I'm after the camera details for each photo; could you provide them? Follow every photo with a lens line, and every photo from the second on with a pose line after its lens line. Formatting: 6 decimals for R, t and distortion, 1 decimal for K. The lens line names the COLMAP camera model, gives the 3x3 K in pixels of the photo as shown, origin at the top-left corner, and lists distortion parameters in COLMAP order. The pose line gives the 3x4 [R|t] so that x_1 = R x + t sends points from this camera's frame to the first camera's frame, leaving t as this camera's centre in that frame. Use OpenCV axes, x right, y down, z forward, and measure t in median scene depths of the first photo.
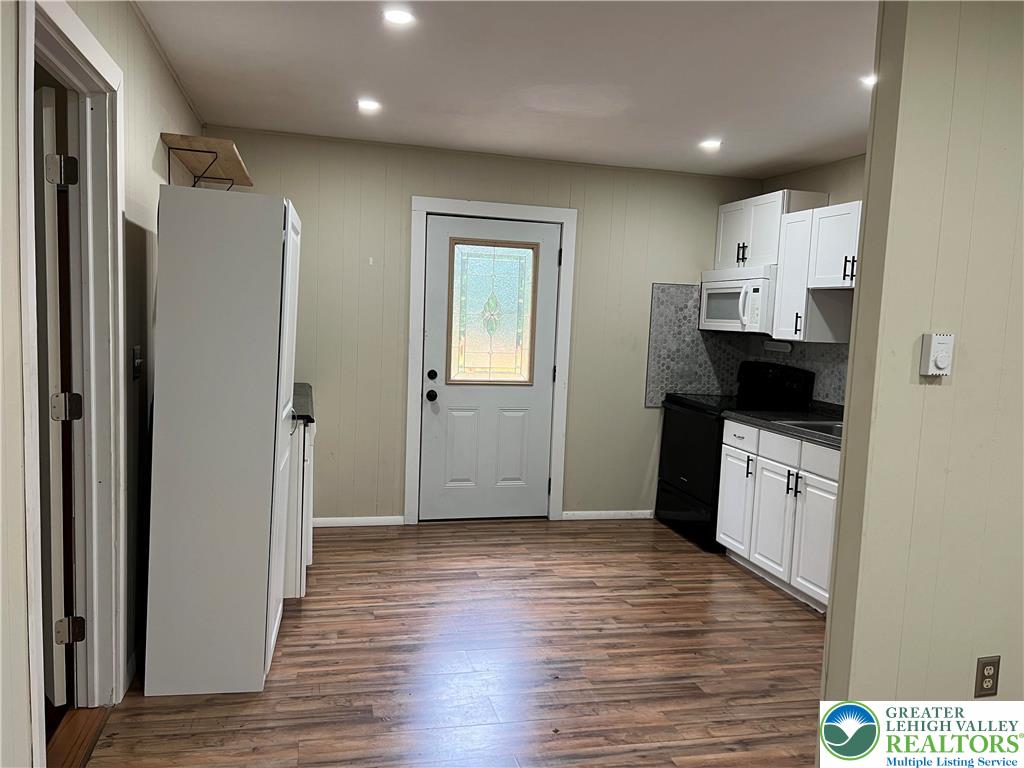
lens RADIAL K [[767.2, 0, 511.4], [0, 767.2, 389.3], [0, 0, 1]] dist [0.027703, -0.001273]
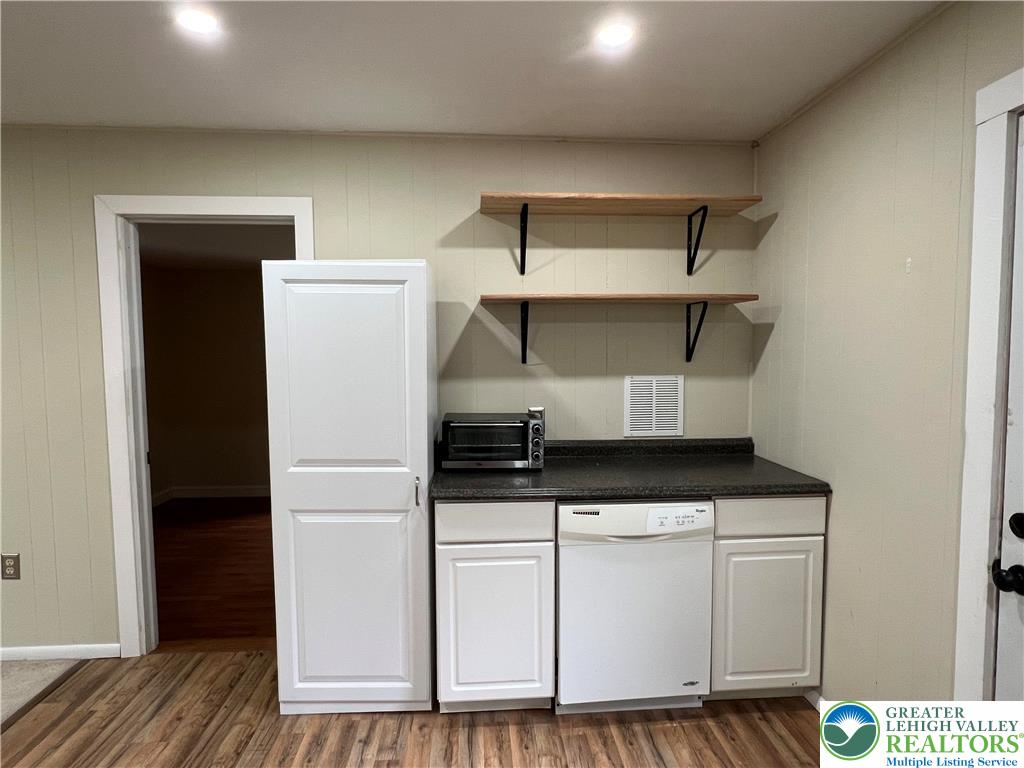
lens RADIAL K [[565.2, 0, 511.5], [0, 565.2, 388.9], [0, 0, 1]] dist [0.001017, 0.000439]
pose [[-0.186238, 0.023161, -0.982232, 0.225109], [-0.097814, 0.994318, 0.041992, -0.076014], [0.977624, 0.103896, -0.182915, 0.814223]]
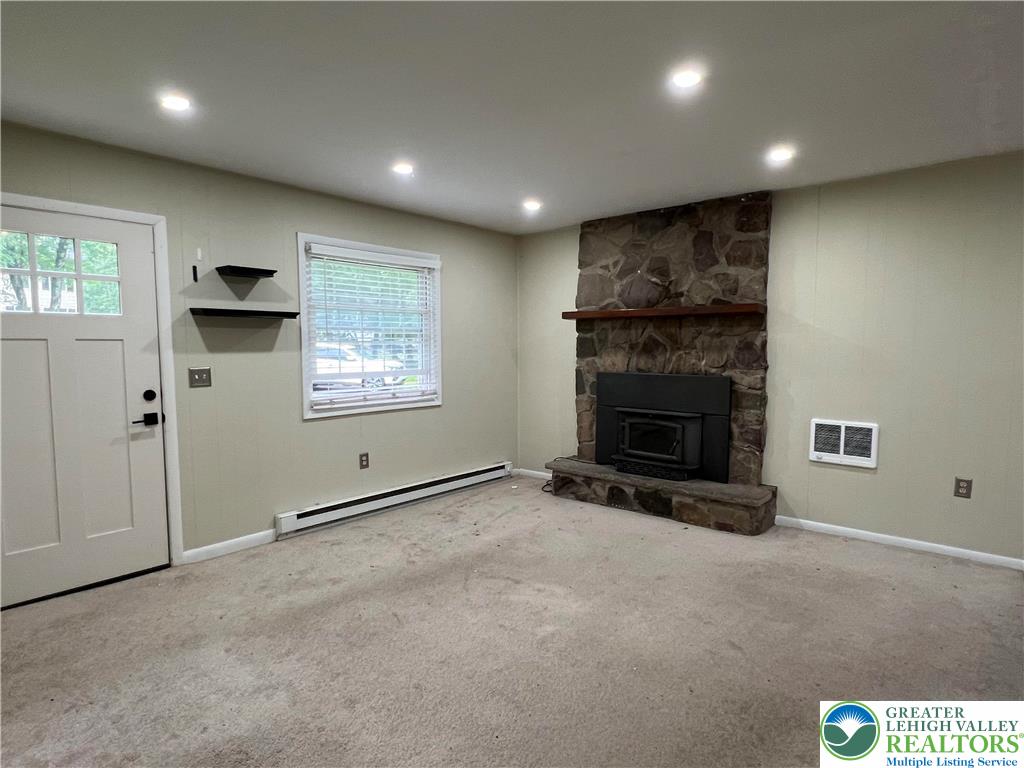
lens RADIAL K [[565.2, 0, 511.5], [0, 565.2, 388.9], [0, 0, 1]] dist [0.001017, 0.000439]
pose [[-0.826874, 0.005025, -0.562364, 0.661368], [-0.084512, 0.987495, 0.133086, -0.010914], [0.556001, 0.157572, -0.816109, 0.519620]]
